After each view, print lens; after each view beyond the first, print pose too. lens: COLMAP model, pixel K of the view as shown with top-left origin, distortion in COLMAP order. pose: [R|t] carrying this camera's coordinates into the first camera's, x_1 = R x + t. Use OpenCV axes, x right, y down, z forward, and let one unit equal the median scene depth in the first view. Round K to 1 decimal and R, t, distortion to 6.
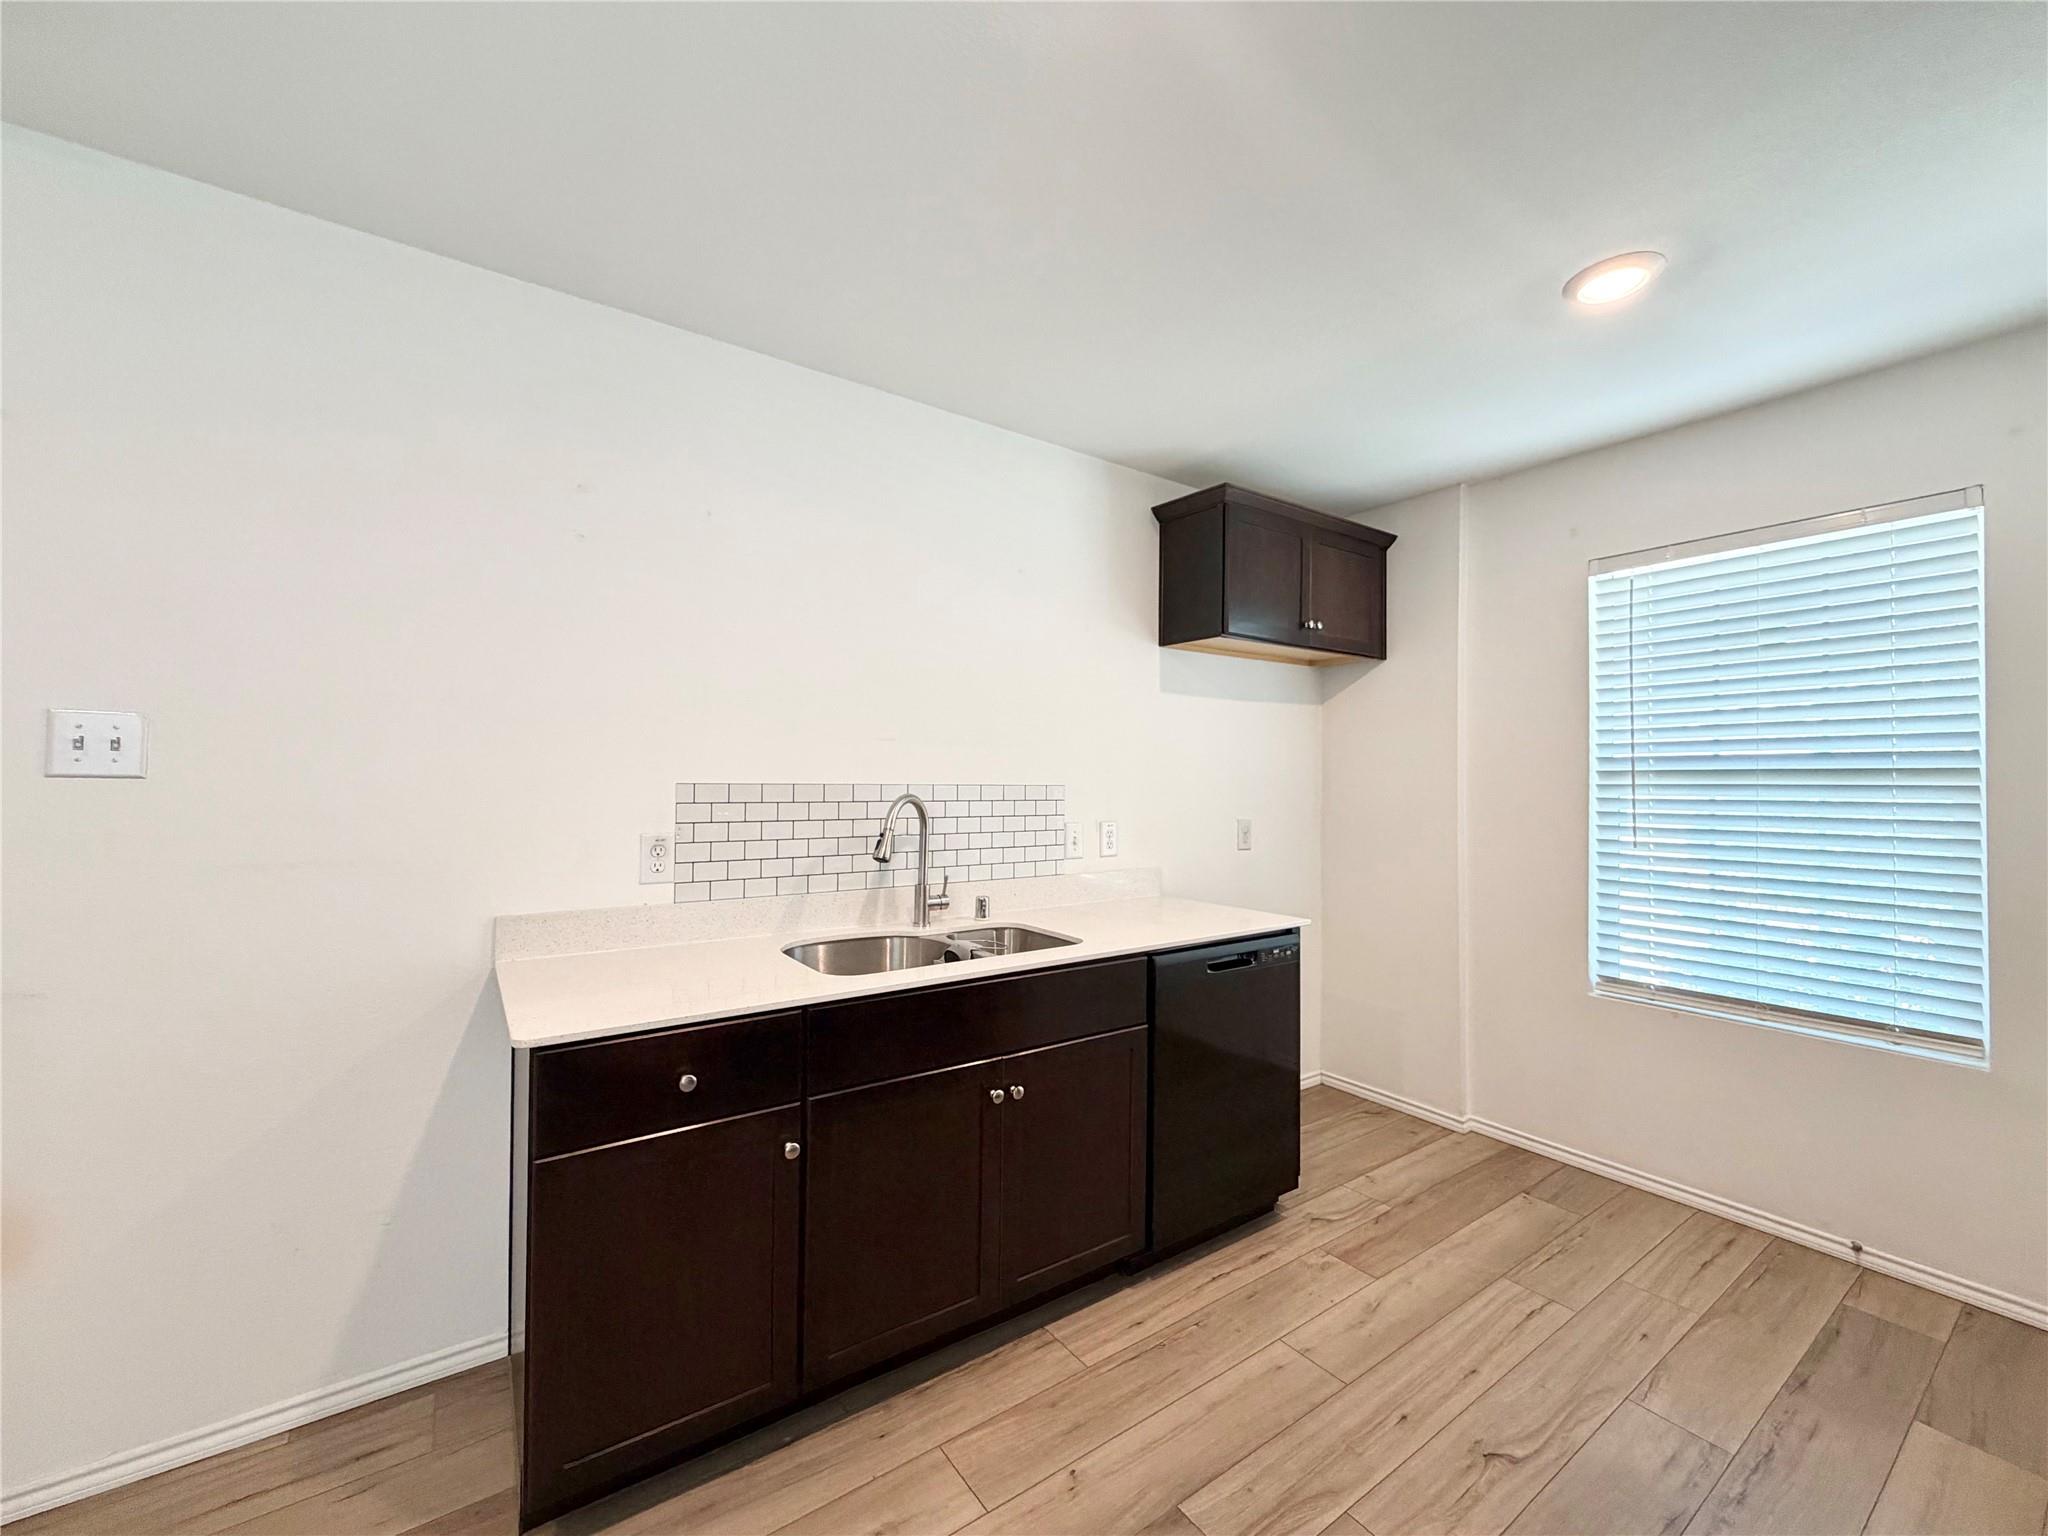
lens RADIAL K [[826.6, 0, 1028.5], [0, 826.6, 768.2], [0, 0, 1]] dist [-0.000178, -0.000379]
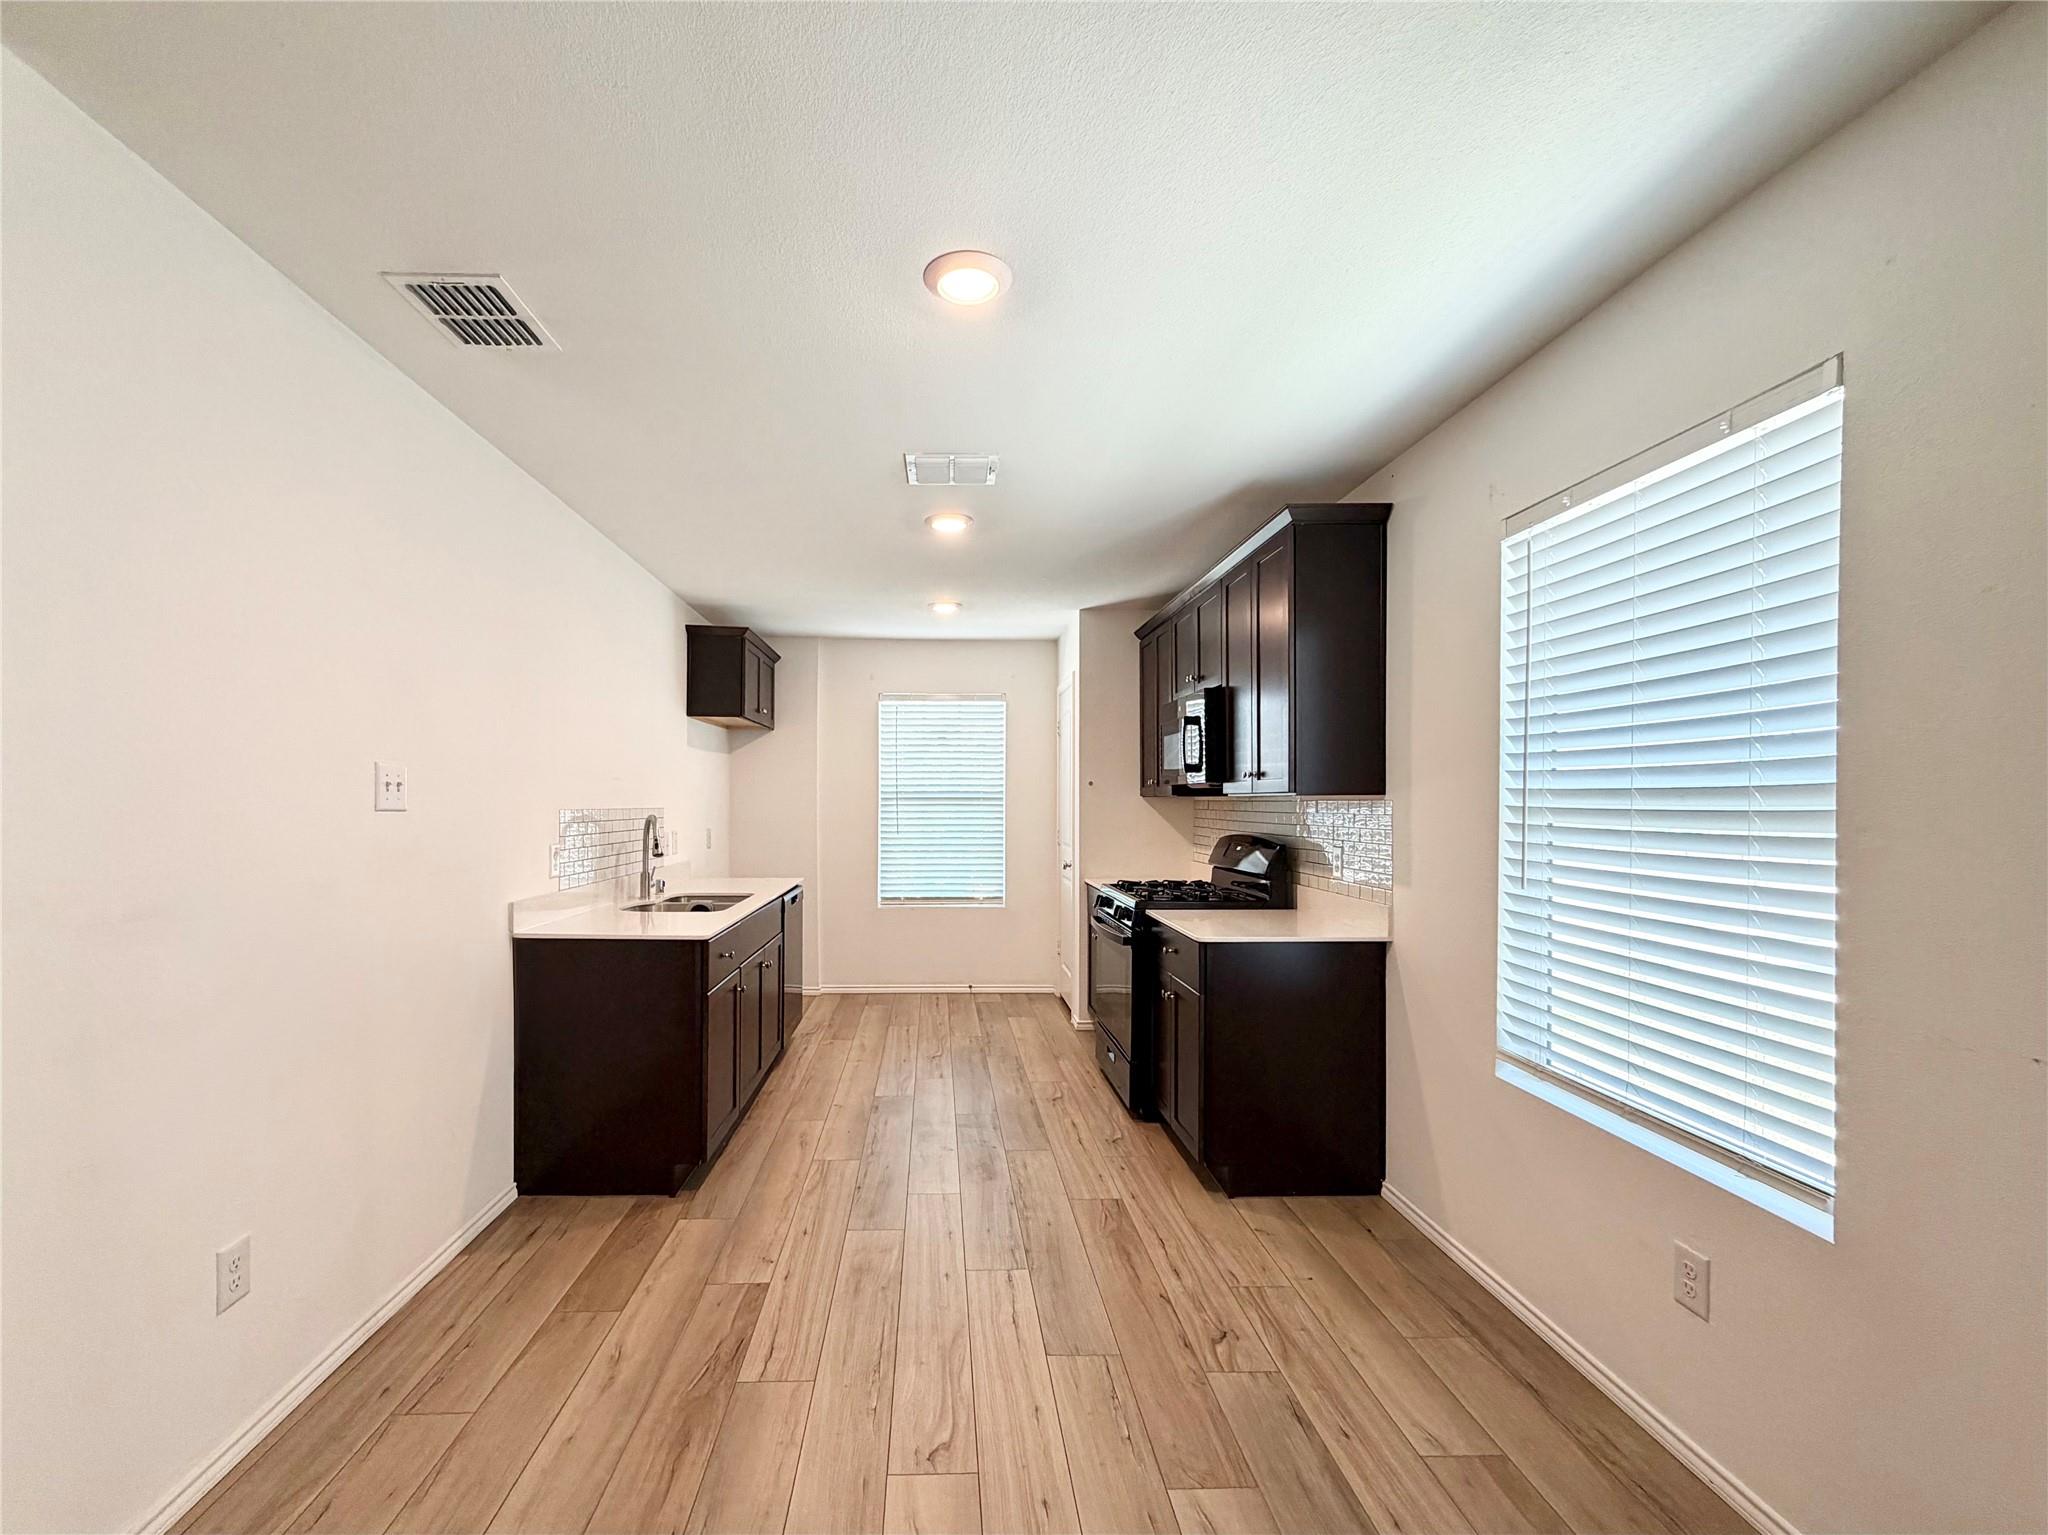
lens RADIAL K [[826.6, 0, 1021.7], [0, 826.6, 781.6], [0, 0, 1]] dist [-0.000178, -0.000379]
pose [[0.500259, 0.013450, 0.865771, -1.084303], [-0.007650, 0.999909, -0.011113, -0.017740], [-0.865842, -0.001064, 0.500317, -0.386130]]
